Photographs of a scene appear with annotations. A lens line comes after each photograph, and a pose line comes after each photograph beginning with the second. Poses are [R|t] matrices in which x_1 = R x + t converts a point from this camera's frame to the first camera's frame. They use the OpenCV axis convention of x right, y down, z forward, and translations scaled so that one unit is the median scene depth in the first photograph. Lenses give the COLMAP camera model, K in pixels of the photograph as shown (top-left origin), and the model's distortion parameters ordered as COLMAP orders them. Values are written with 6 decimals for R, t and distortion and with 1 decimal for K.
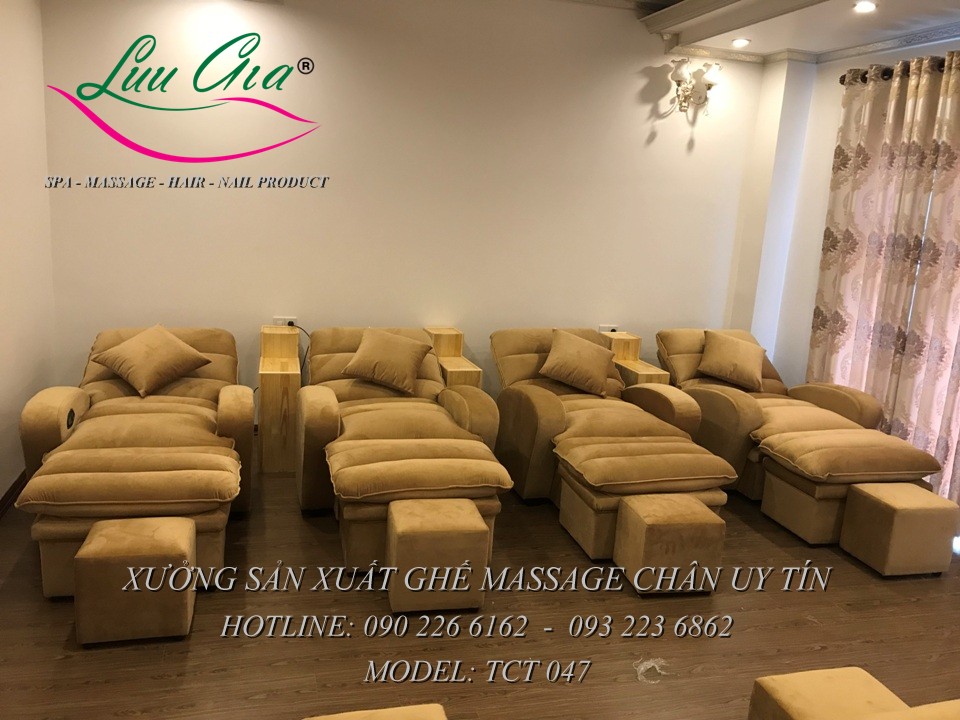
lens RADIAL K [[789.5, 0, 484.3], [0, 789.5, 354.7], [0, 0, 1]] dist [0.018368, -0.003106]
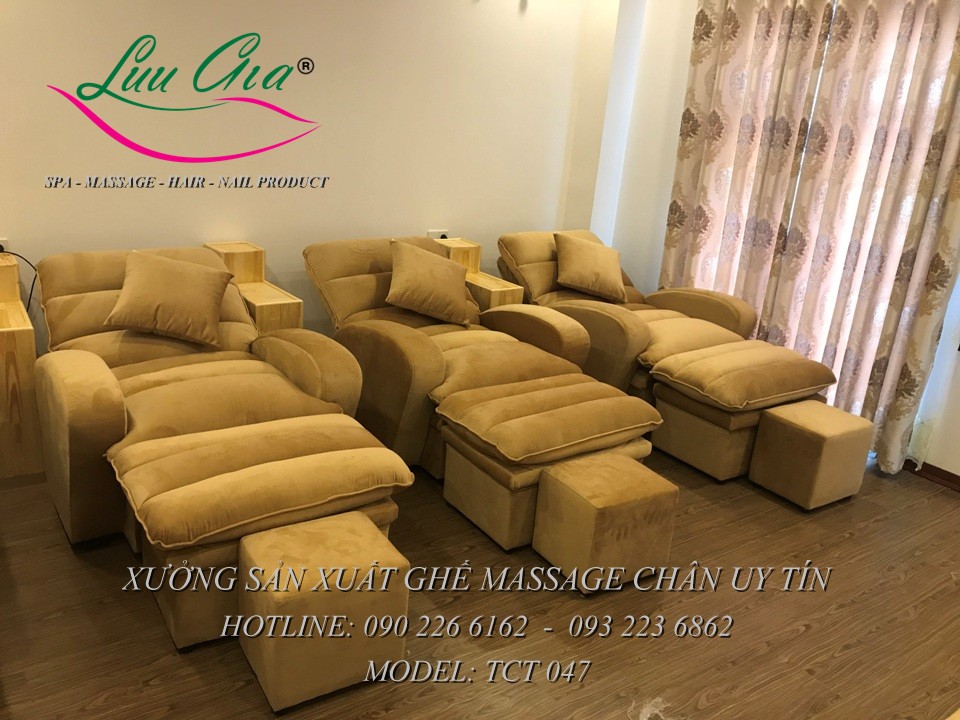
lens RADIAL K [[789.5, 0, 484.3], [0, 789.5, 354.7], [0, 0, 1]] dist [0.018368, -0.003106]
pose [[0.943113, -0.090015, 0.320056, -0.091938], [0.044998, 0.988353, 0.145376, -0.033935], [-0.329414, -0.122704, 0.936178, 0.254855]]
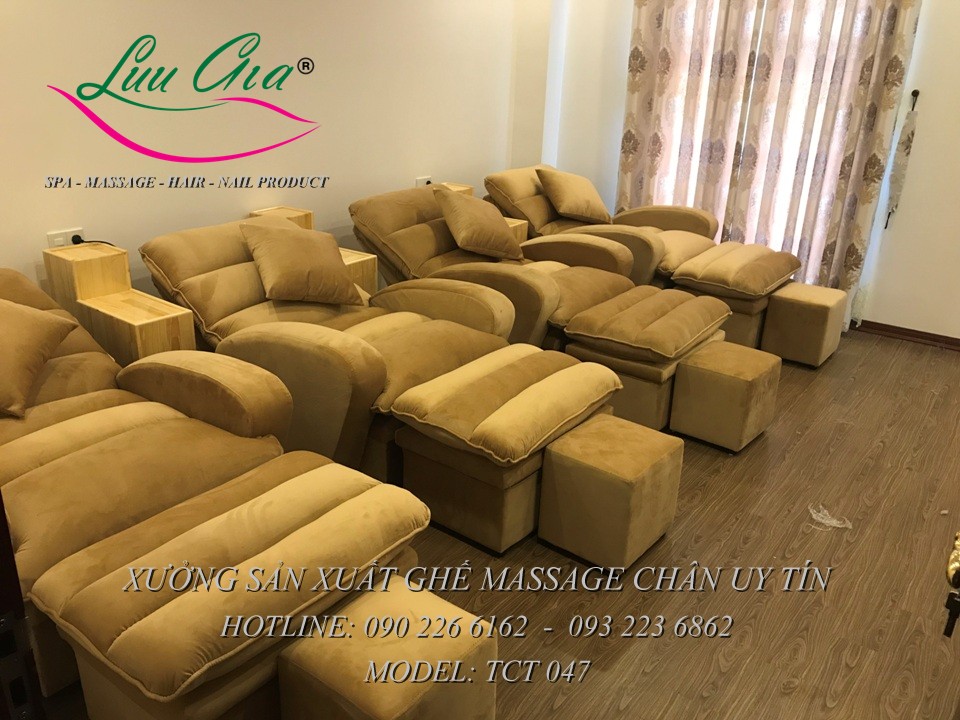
lens RADIAL K [[789.5, 0, 484.3], [0, 789.5, 354.7], [0, 0, 1]] dist [0.018368, -0.003106]
pose [[0.786905, -0.258128, 0.560491, -0.419552], [0.139636, 0.959230, 0.245721, -0.069861], [-0.601068, -0.115095, 0.790867, 0.325686]]
